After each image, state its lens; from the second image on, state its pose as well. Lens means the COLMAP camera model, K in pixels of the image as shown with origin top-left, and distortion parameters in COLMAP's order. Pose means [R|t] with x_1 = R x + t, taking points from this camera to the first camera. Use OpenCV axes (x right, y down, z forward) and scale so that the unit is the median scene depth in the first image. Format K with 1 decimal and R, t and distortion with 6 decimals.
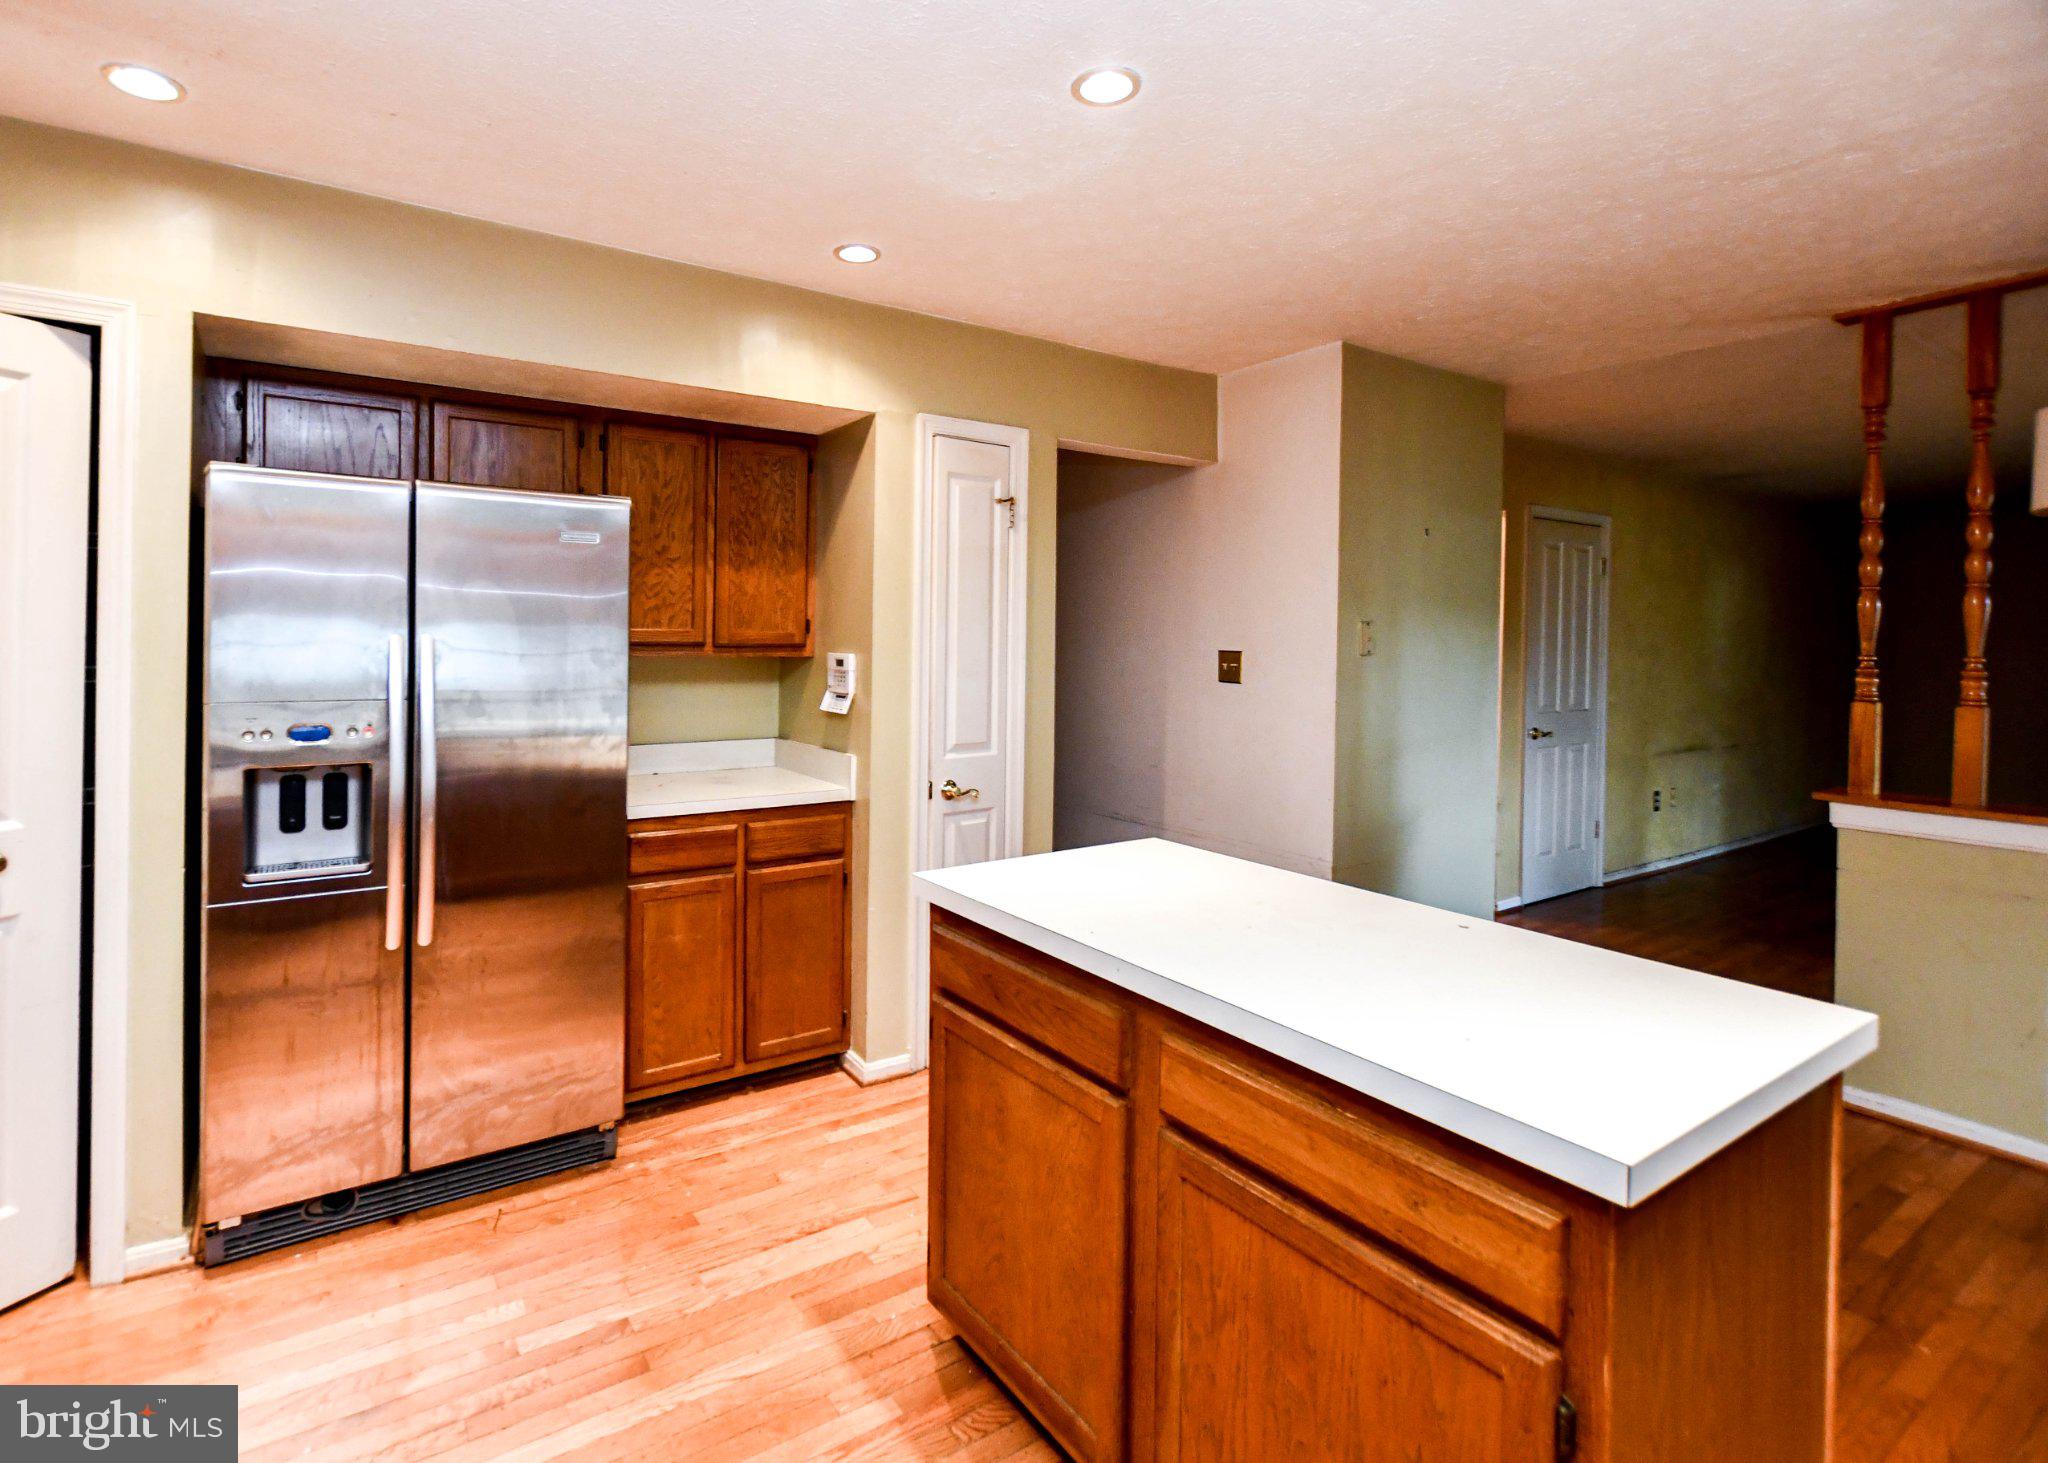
lens RADIAL K [[996.1, 0, 943.3], [0, 996.1, 649.2], [0, 0, 1]] dist [-0.016737, 0.000882]
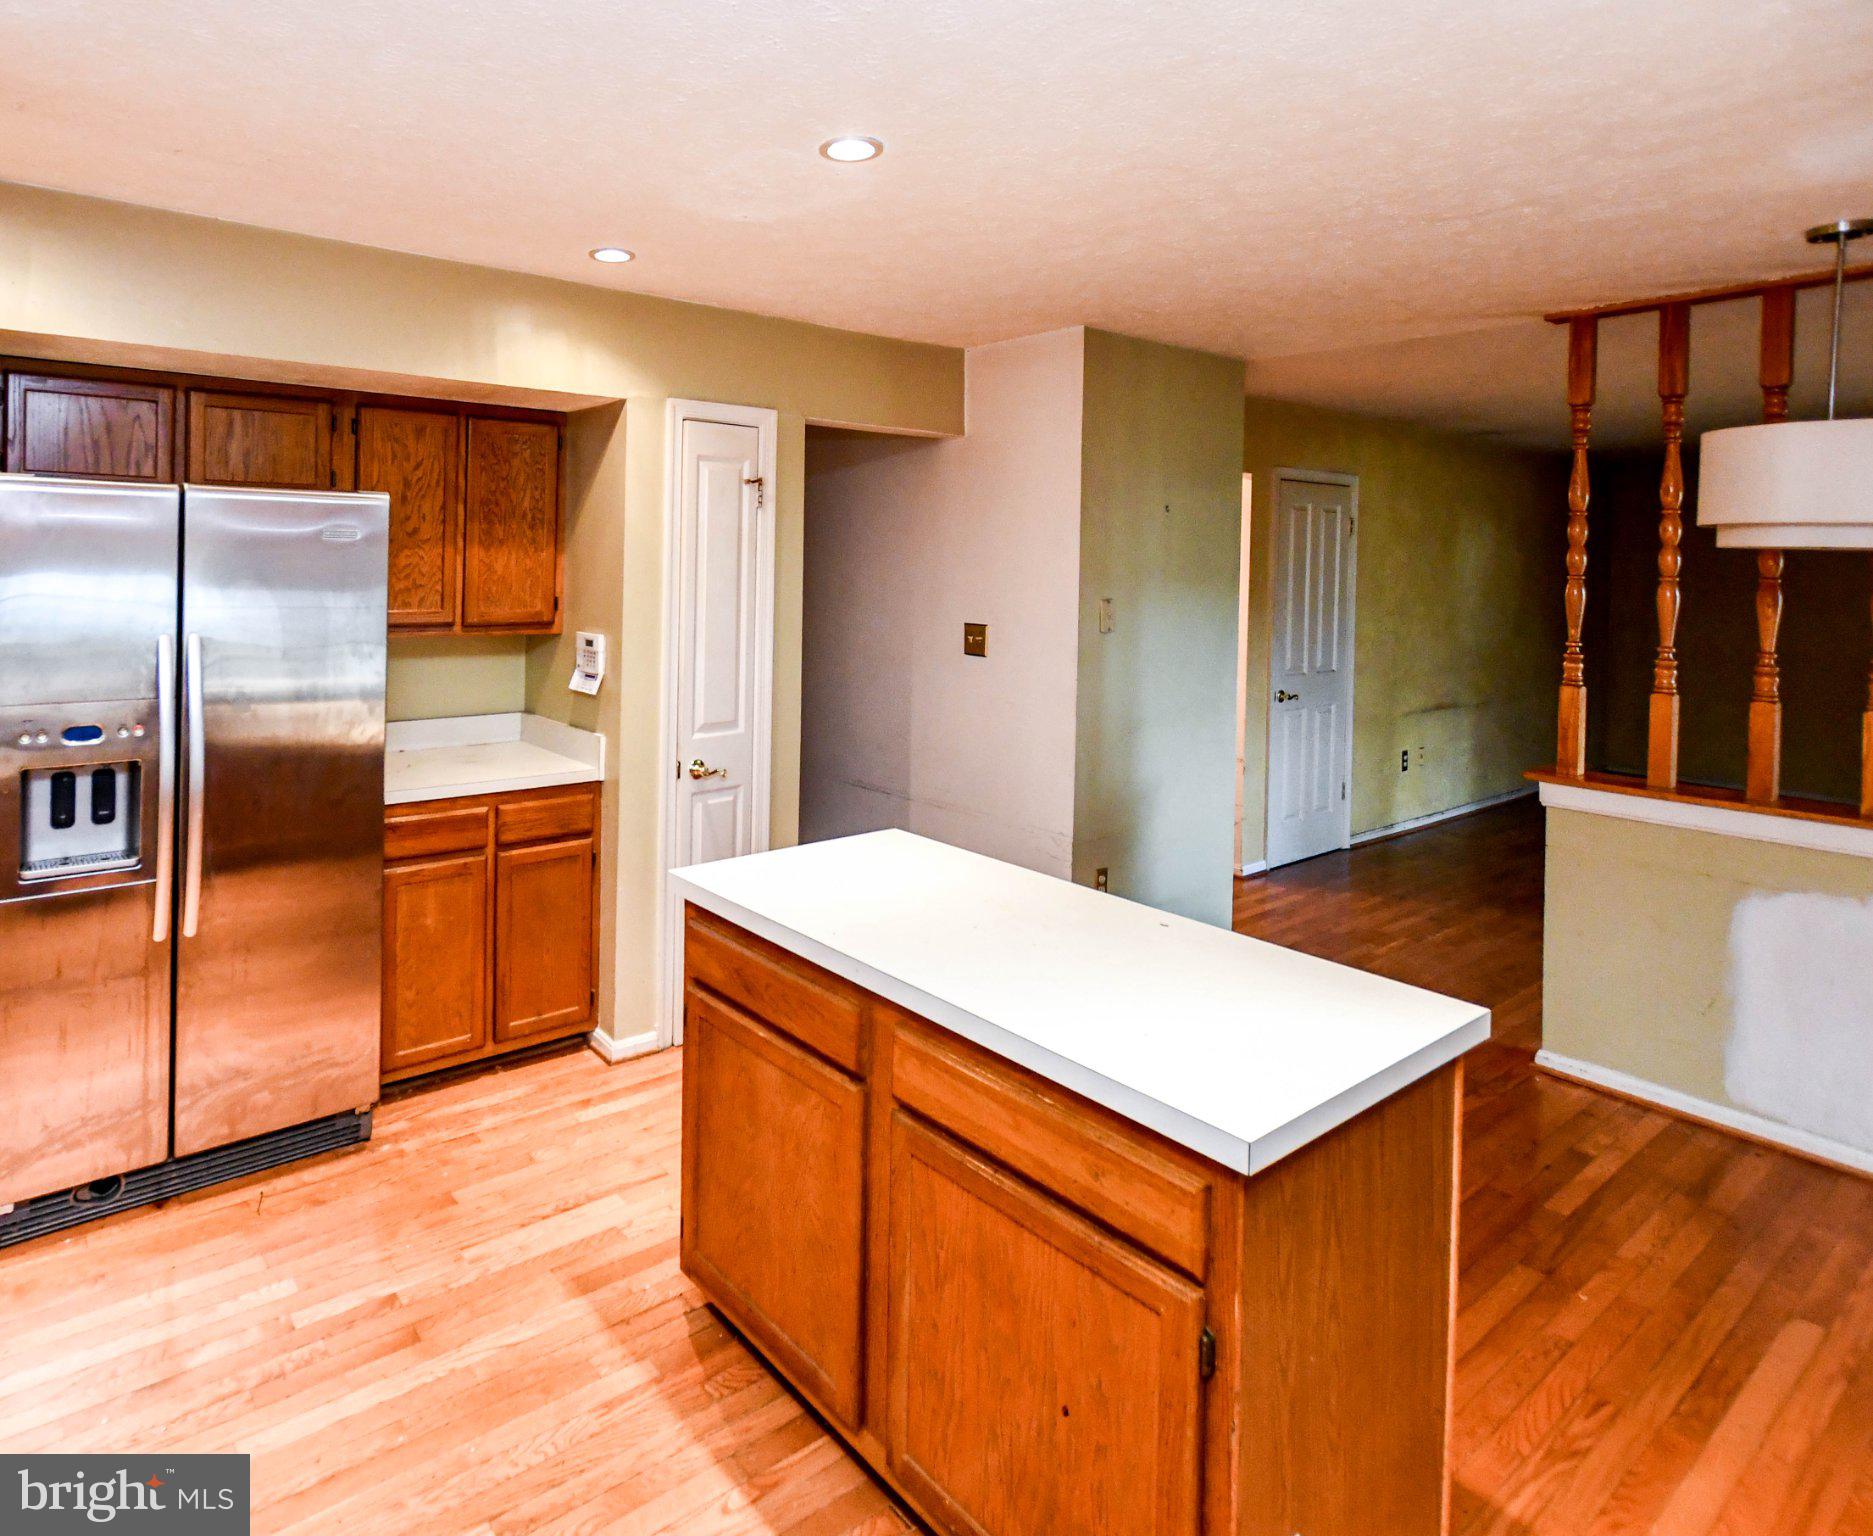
lens RADIAL K [[1083.7, 0, 723.1], [0, 1083.7, 565.6], [0, 0, 1]] dist [-0.018354, 0.001074]
pose [[0.999217, 0.005127, 0.039225, -0.013346], [-0.004863, 0.999965, -0.006820, -0.065487], [-0.039258, 0.006624, 0.999207, -0.114841]]
